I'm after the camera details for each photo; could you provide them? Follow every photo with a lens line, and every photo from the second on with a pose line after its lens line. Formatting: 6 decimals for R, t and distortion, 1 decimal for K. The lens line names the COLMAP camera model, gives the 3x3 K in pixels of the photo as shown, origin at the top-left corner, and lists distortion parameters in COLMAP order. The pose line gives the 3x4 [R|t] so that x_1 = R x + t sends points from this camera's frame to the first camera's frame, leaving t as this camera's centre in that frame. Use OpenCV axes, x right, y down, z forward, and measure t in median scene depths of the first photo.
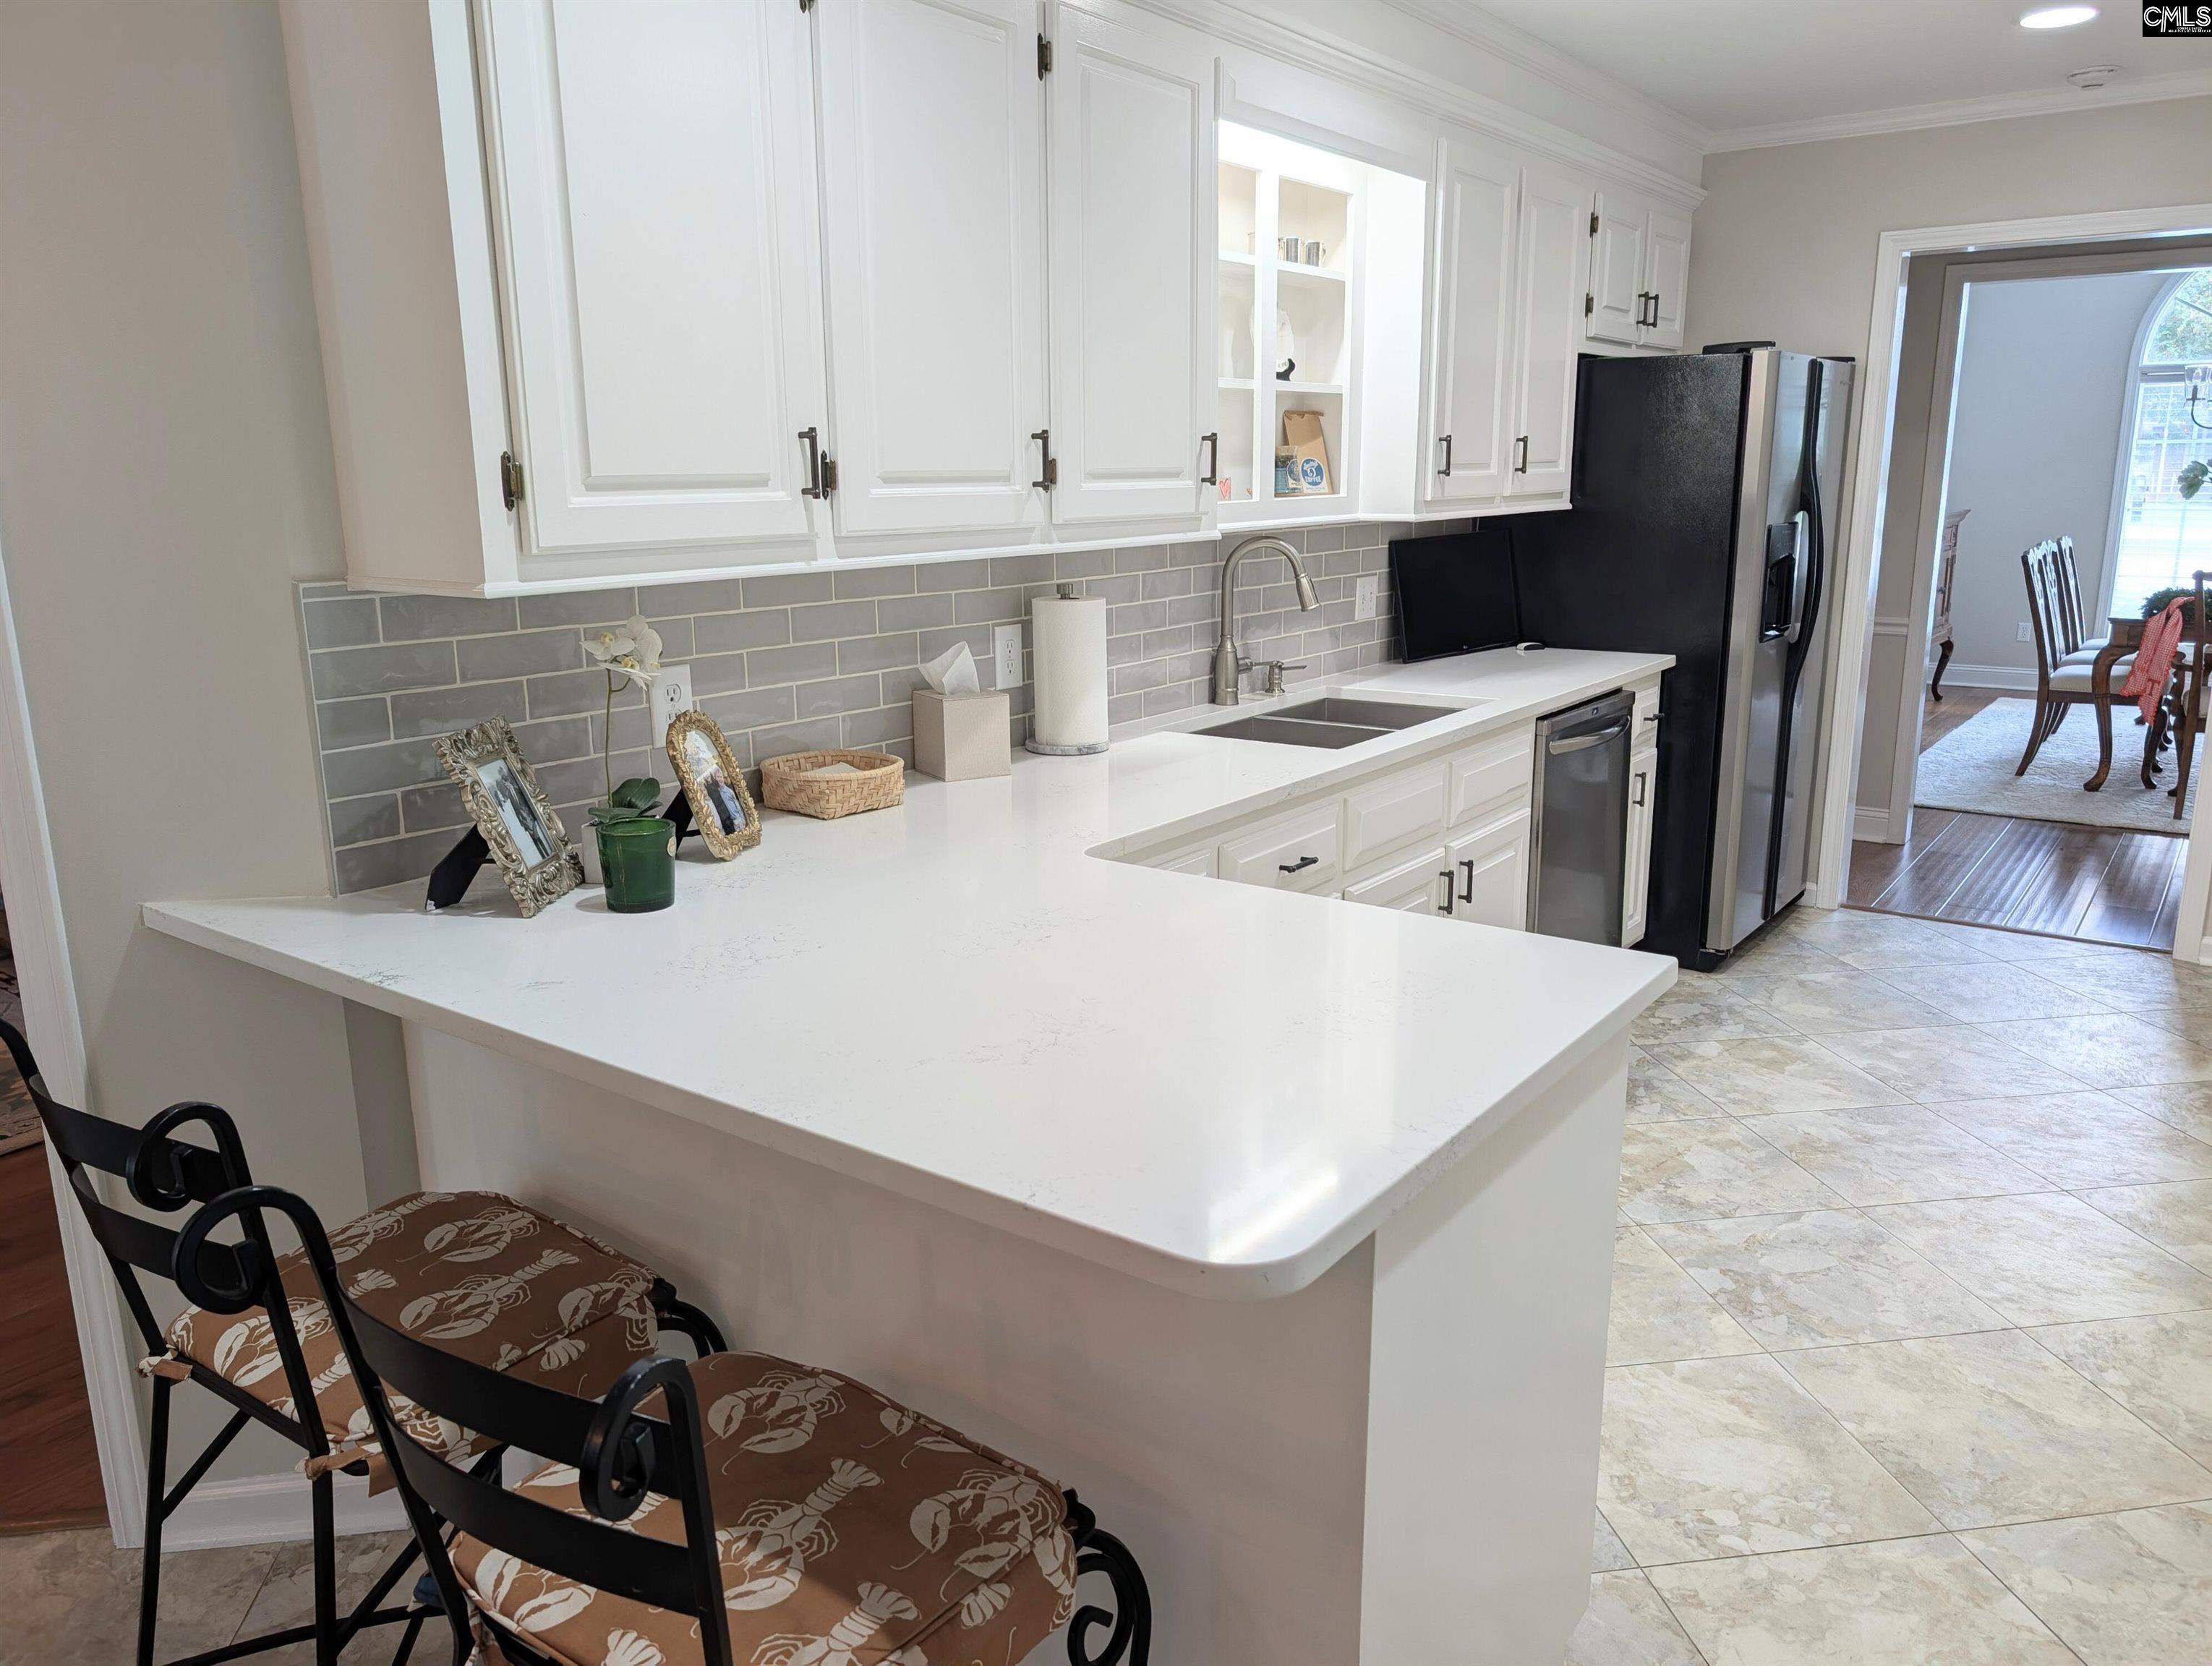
lens RADIAL K [[1588.7, 0, 1116.9], [0, 1588.7, 832.1], [0, 0, 1]] dist [0.021888, -0.022869]
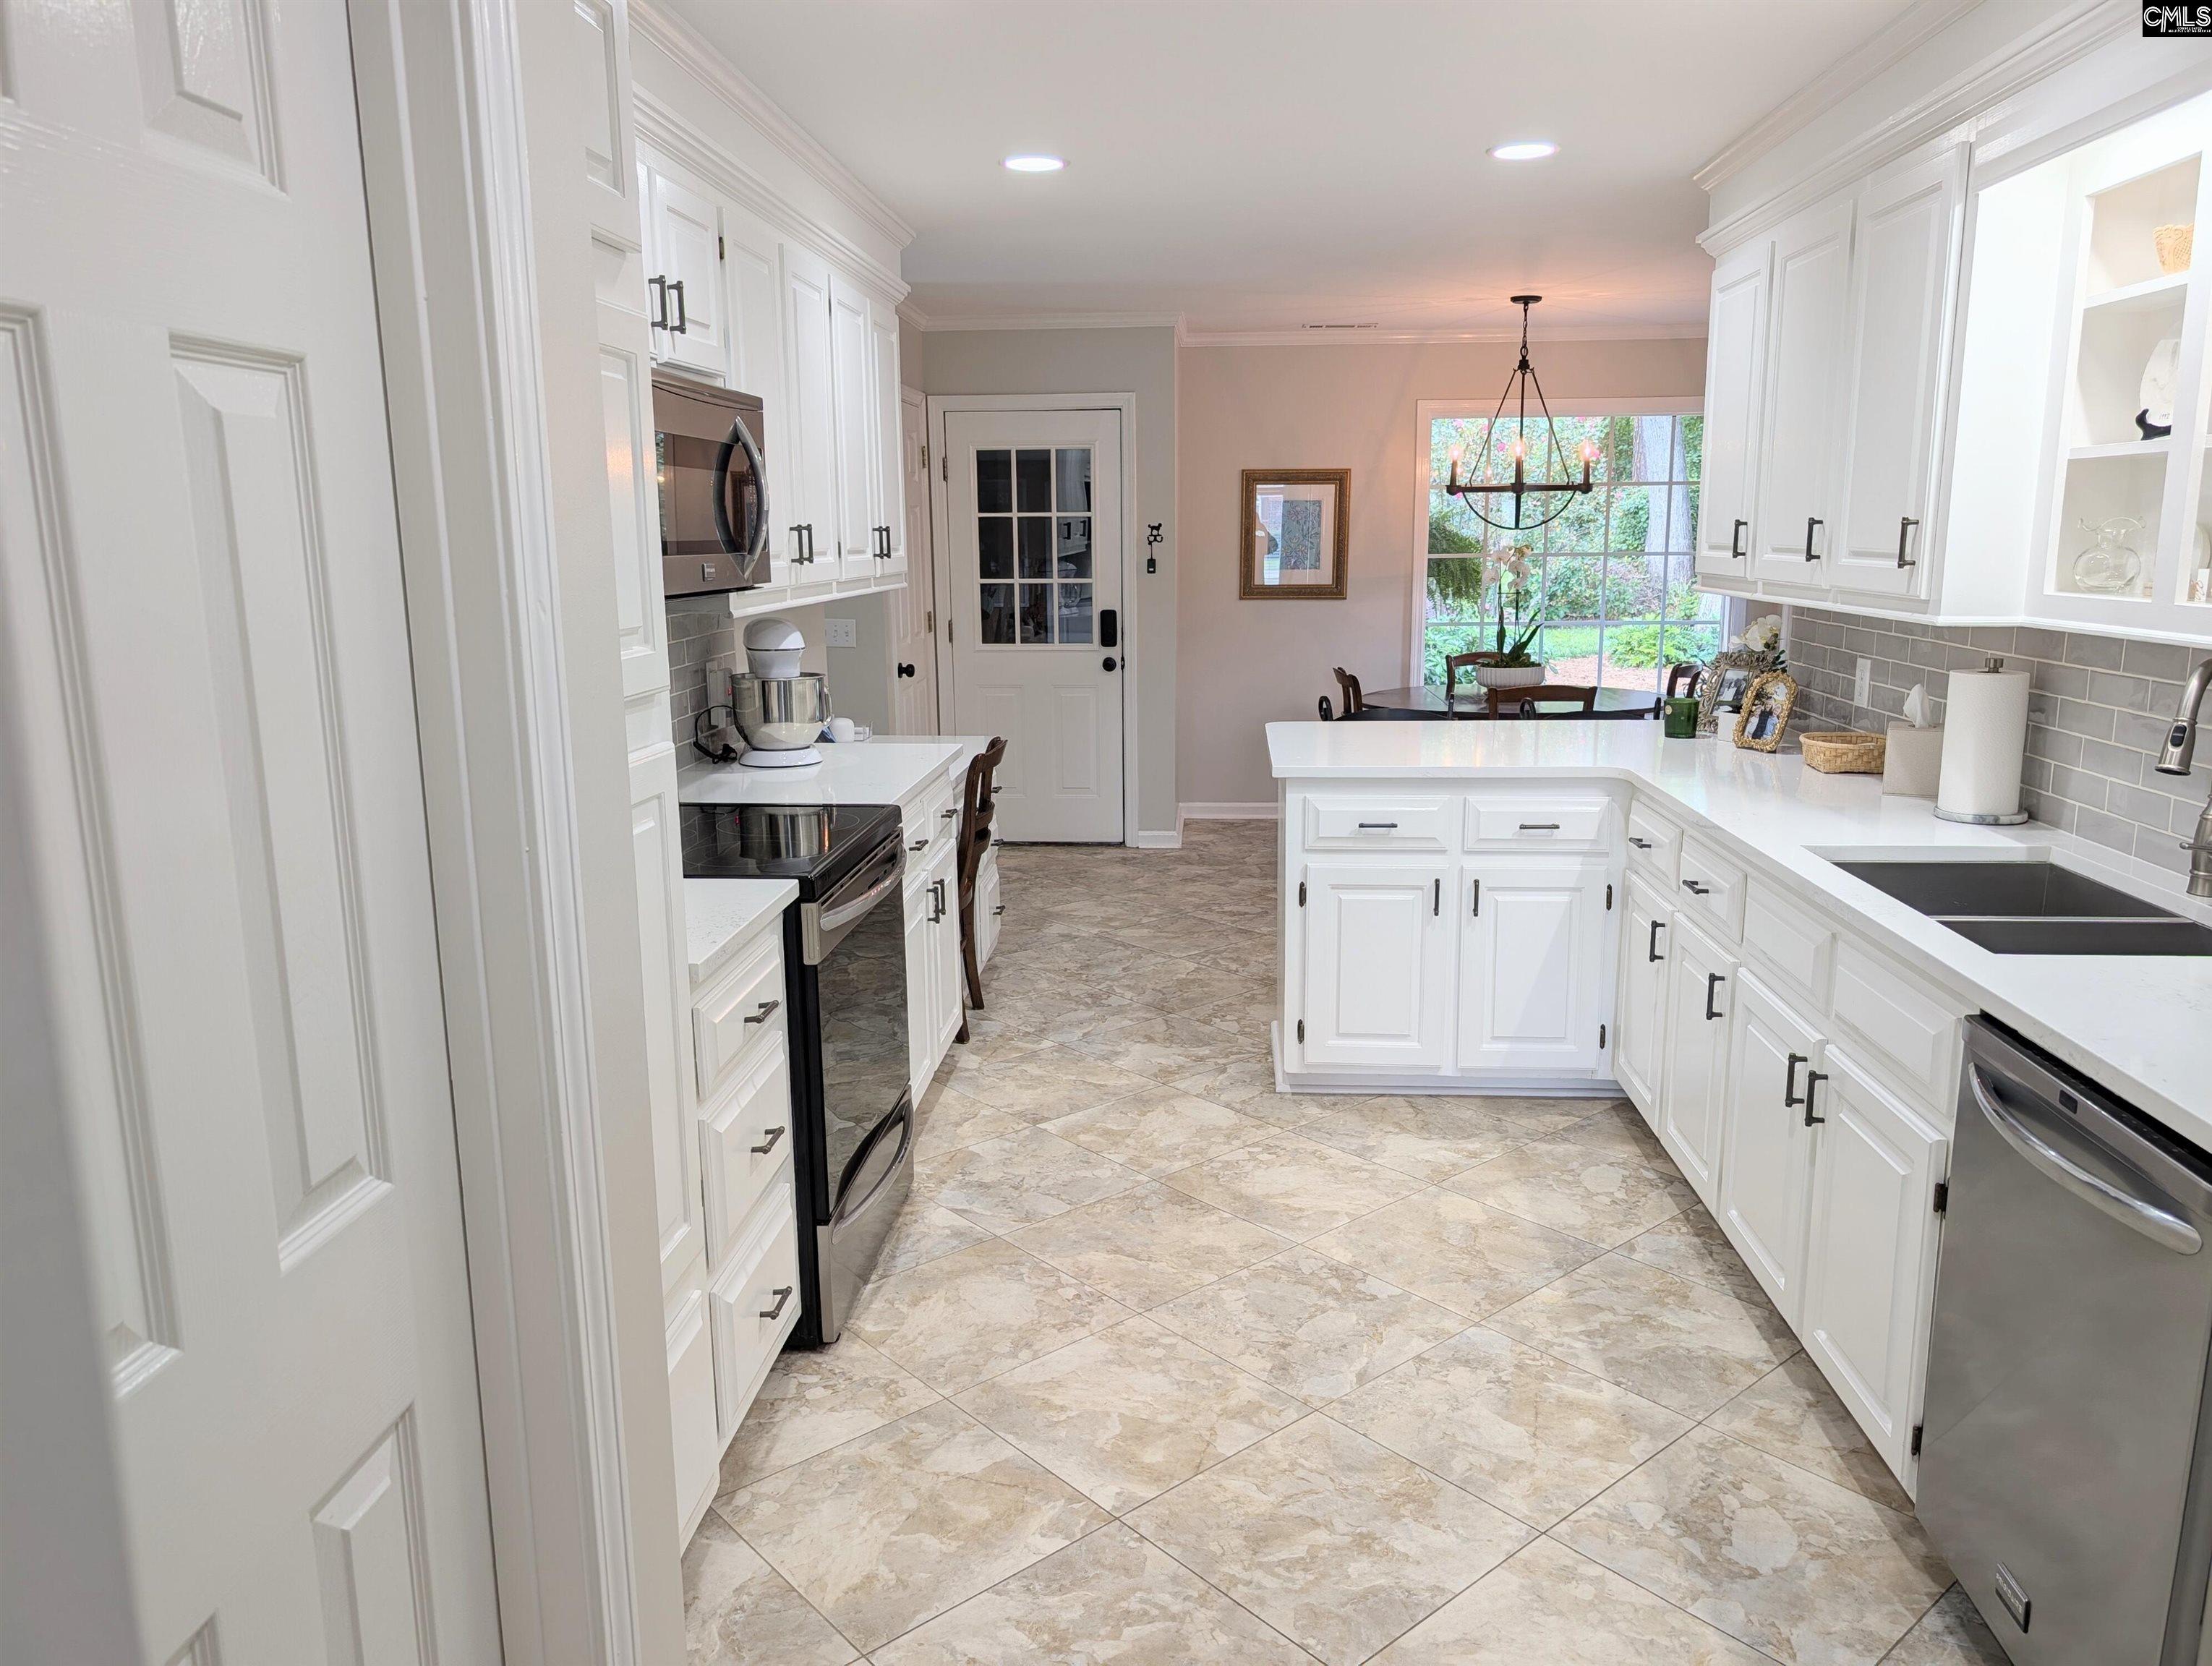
lens RADIAL K [[1588.7, 0, 1116.9], [0, 1588.7, 832.1], [0, 0, 1]] dist [0.021888, -0.022869]
pose [[-0.846269, 0.118772, -0.519348, 1.182950], [-0.102238, 0.920507, 0.377112, -0.455376], [0.522854, 0.372235, -0.766854, 1.820017]]
